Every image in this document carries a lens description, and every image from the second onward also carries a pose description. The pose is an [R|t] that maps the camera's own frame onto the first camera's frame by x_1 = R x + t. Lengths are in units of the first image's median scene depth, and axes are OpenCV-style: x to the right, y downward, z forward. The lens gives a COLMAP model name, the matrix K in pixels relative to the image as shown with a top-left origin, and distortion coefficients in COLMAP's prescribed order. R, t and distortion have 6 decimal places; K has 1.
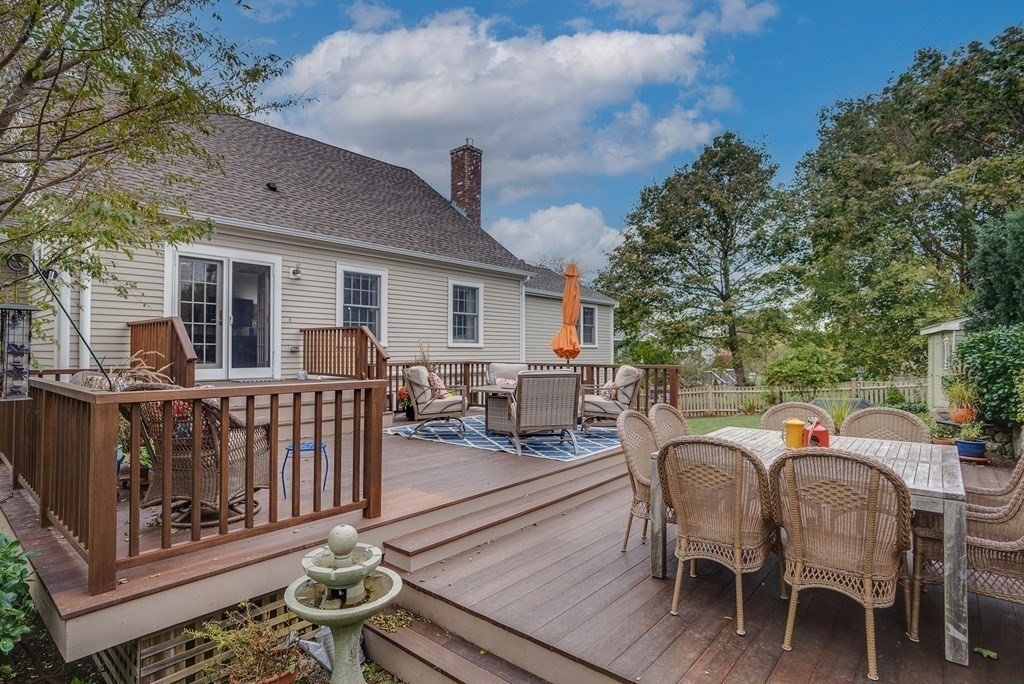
lens RADIAL K [[523.4, 0, 502.0], [0, 523.4, 346.2], [0, 0, 1]] dist [-0.024025, -0.000655]
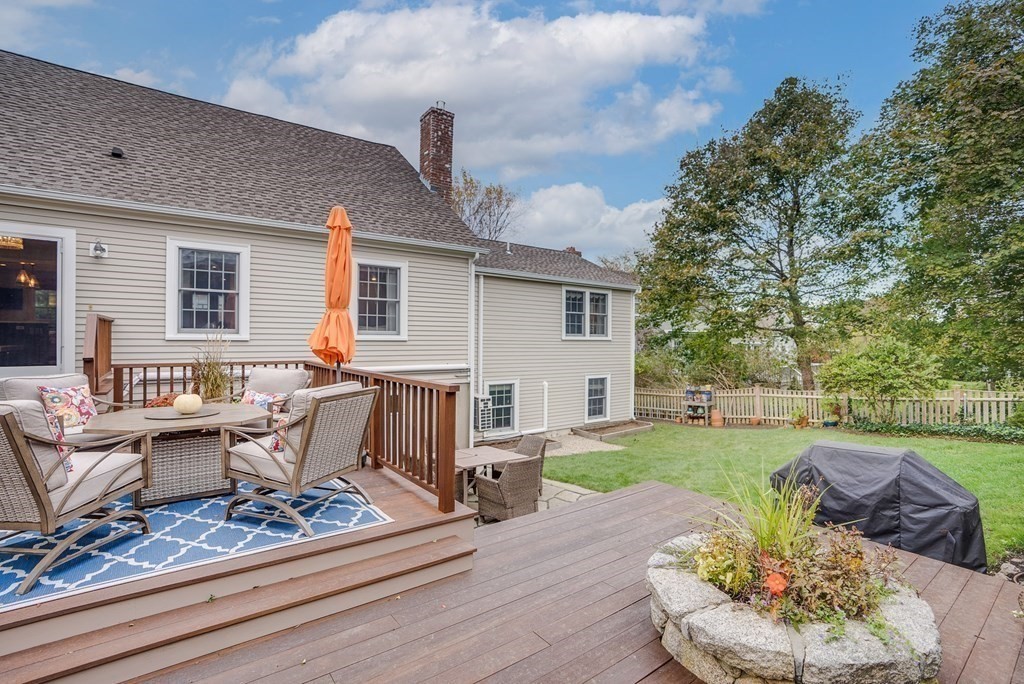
lens RADIAL K [[458.9, 0, 517.3], [0, 458.9, 347.2], [0, 0, 1]] dist [-0.034614, 0.002904]
pose [[0.976531, 0.001596, -0.215372, 0.200034], [0.002300, 0.999838, 0.017838, -0.000555], [0.215366, -0.017914, 0.976369, 0.250459]]
